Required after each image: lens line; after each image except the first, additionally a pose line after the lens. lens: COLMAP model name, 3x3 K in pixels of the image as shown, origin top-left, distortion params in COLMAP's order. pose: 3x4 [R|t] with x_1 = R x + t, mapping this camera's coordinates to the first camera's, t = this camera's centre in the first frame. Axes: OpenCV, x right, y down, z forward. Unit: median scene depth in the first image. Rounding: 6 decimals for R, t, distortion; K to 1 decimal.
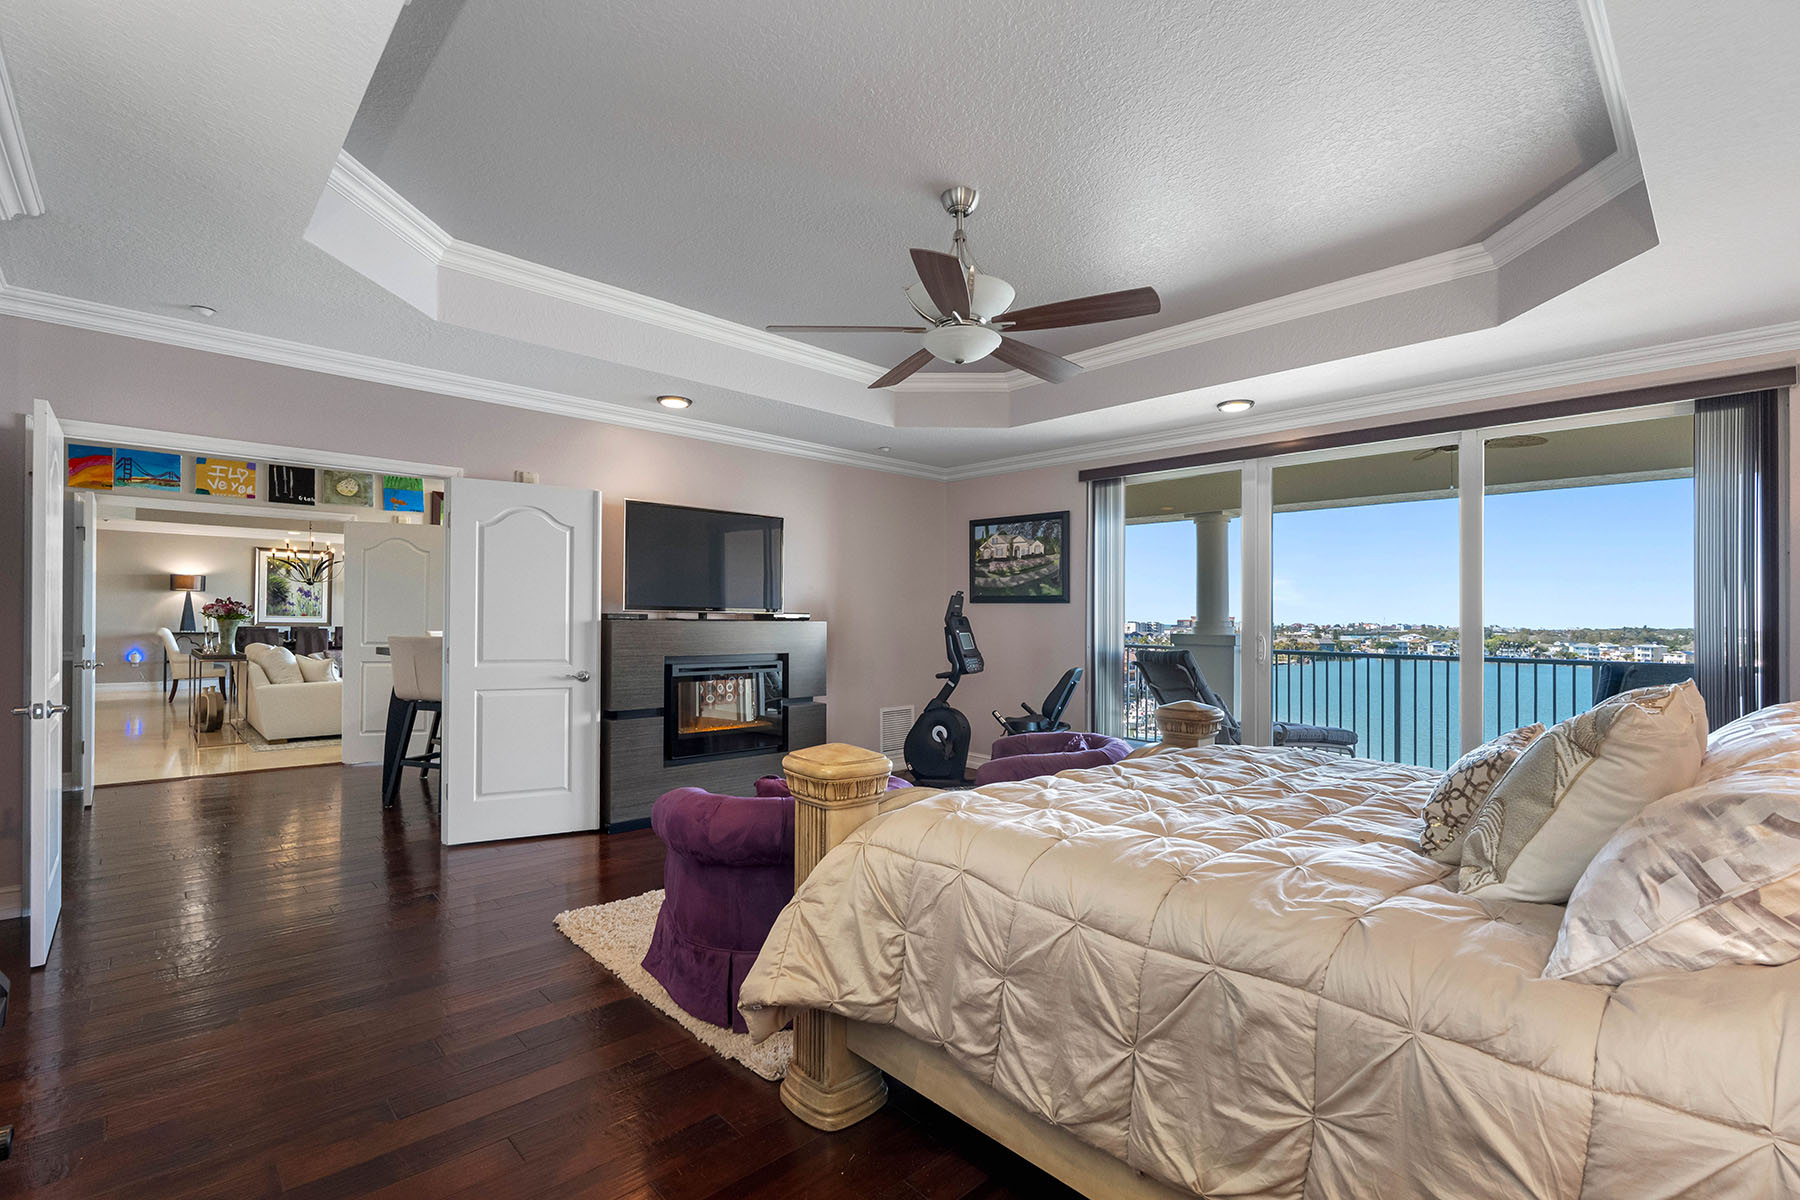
lens RADIAL K [[806.7, 0, 884.2], [0, 806.7, 609.4], [0, 0, 1]] dist [0.001261, 0.000134]
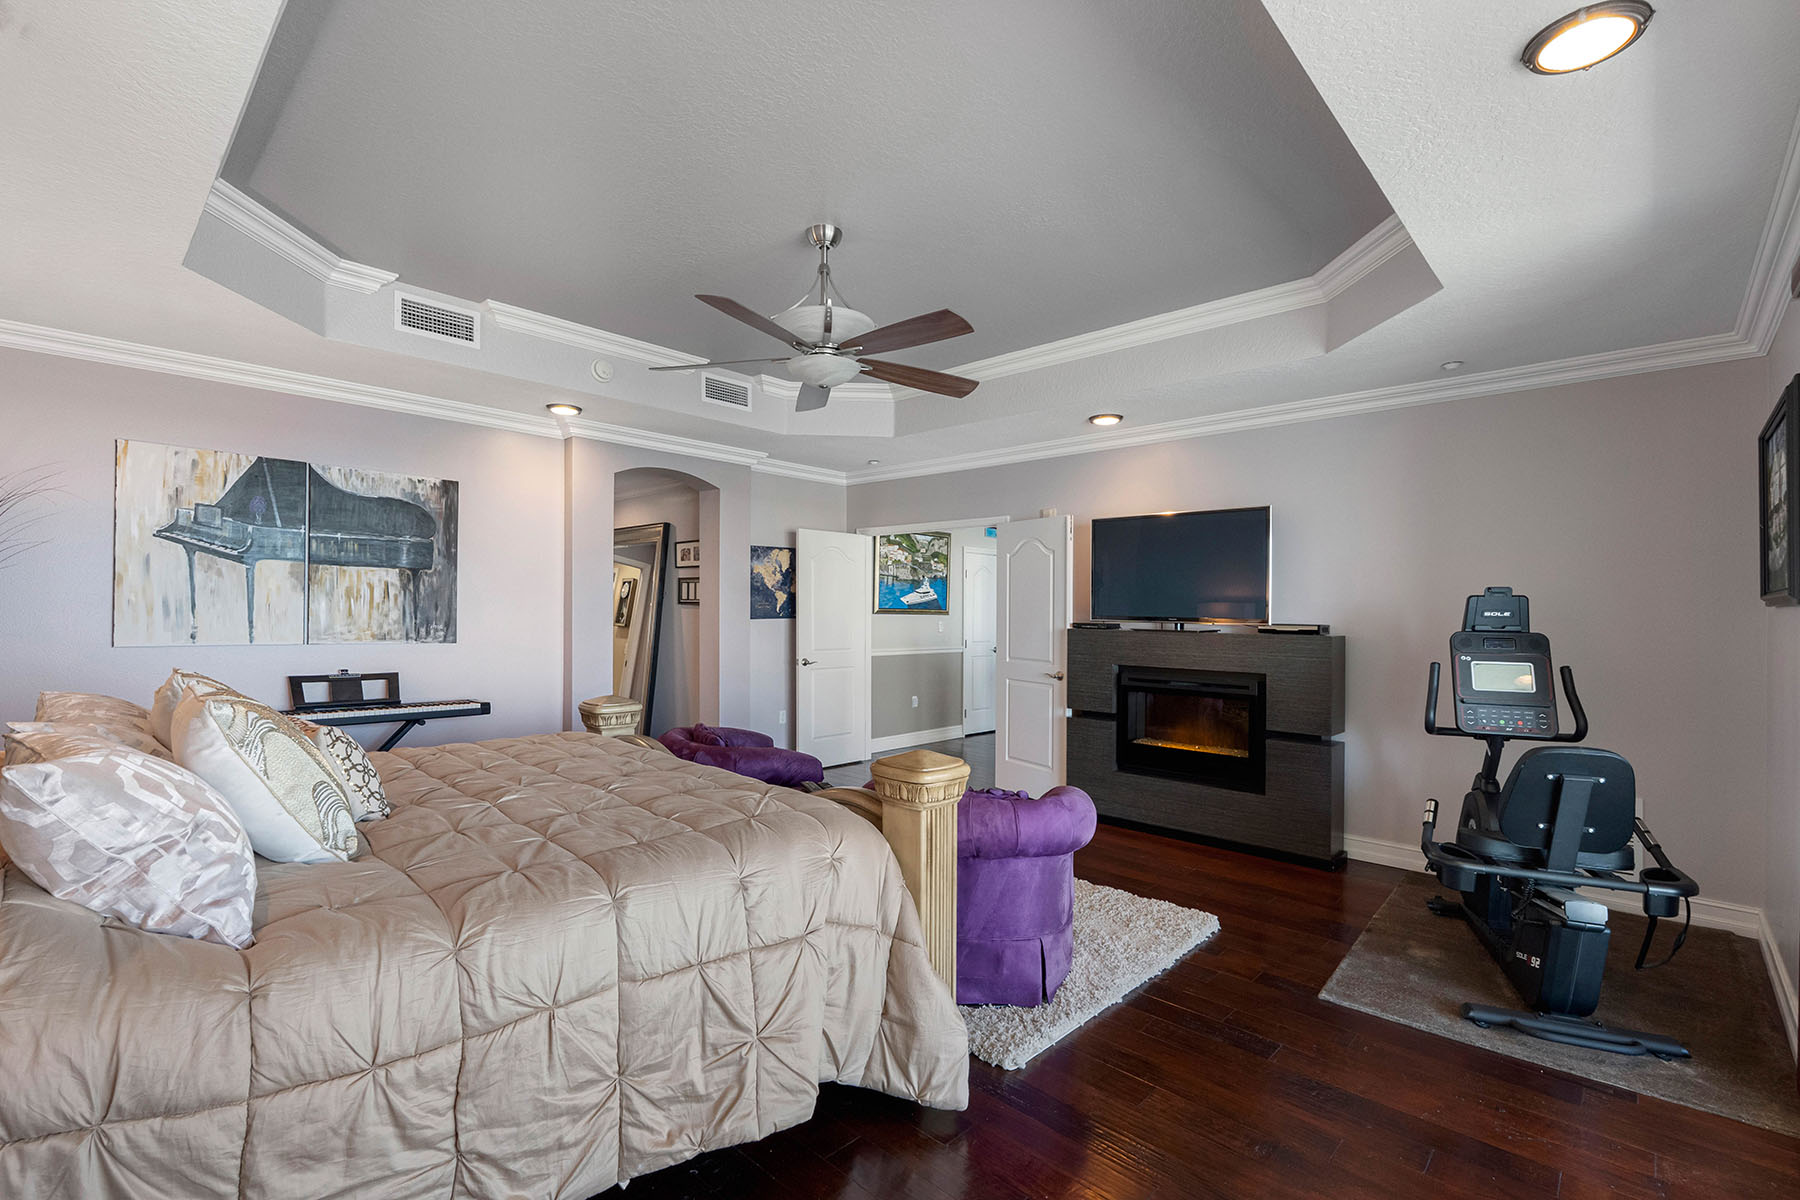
lens RADIAL K [[806.7, 0, 888.7], [0, 806.7, 606.0], [0, 0, 1]] dist [0.001261, 0.000134]
pose [[0.067347, -0.005772, -0.997713, 0.786032], [-0.000560, 0.999983, -0.005823, -0.012309], [0.997729, 0.000951, 0.067343, 0.664630]]
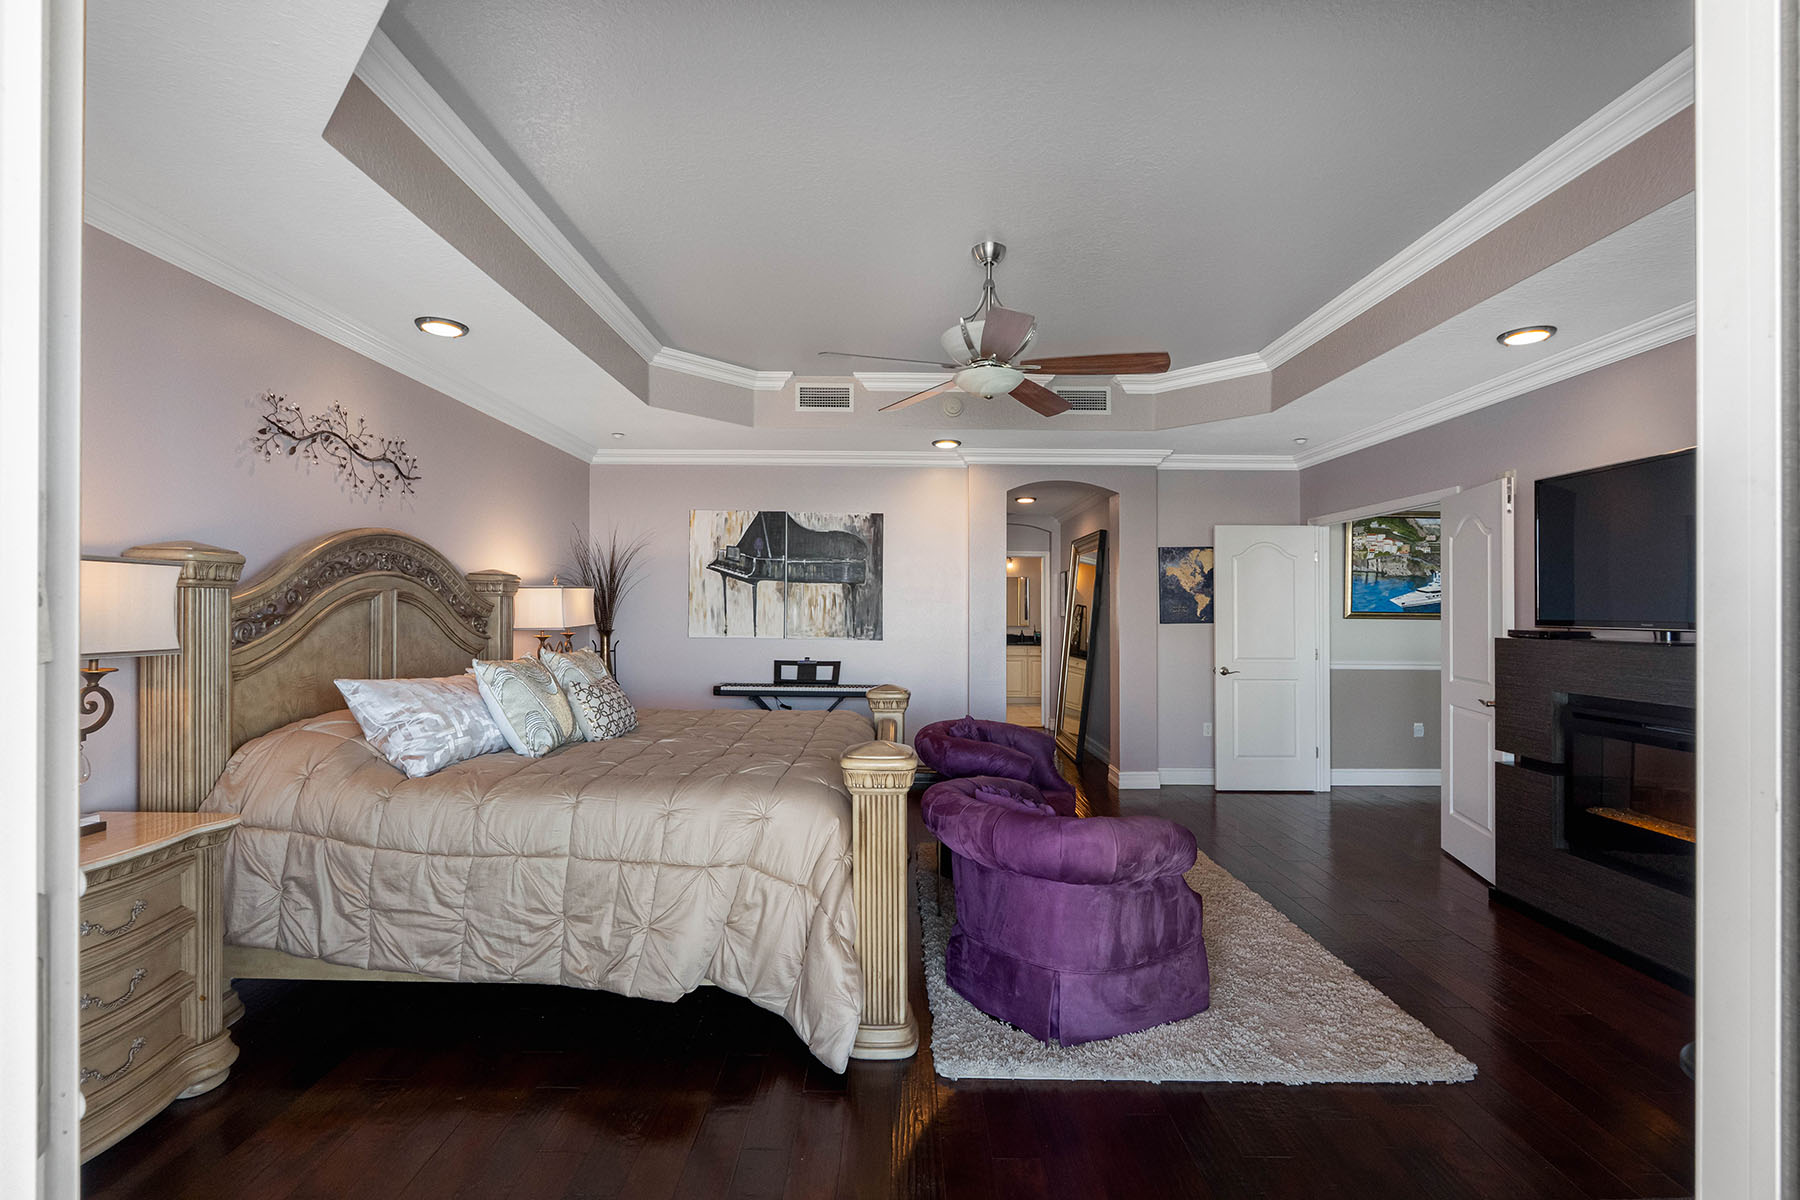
lens RADIAL K [[806.7, 0, 884.3], [0, 806.7, 604.0], [0, 0, 1]] dist [0.001261, 0.000134]
pose [[-0.675452, -0.012658, -0.737295, 0.679899], [-0.000067, 0.999854, -0.017105, -0.007267], [0.737404, -0.011505, -0.675354, 1.090487]]
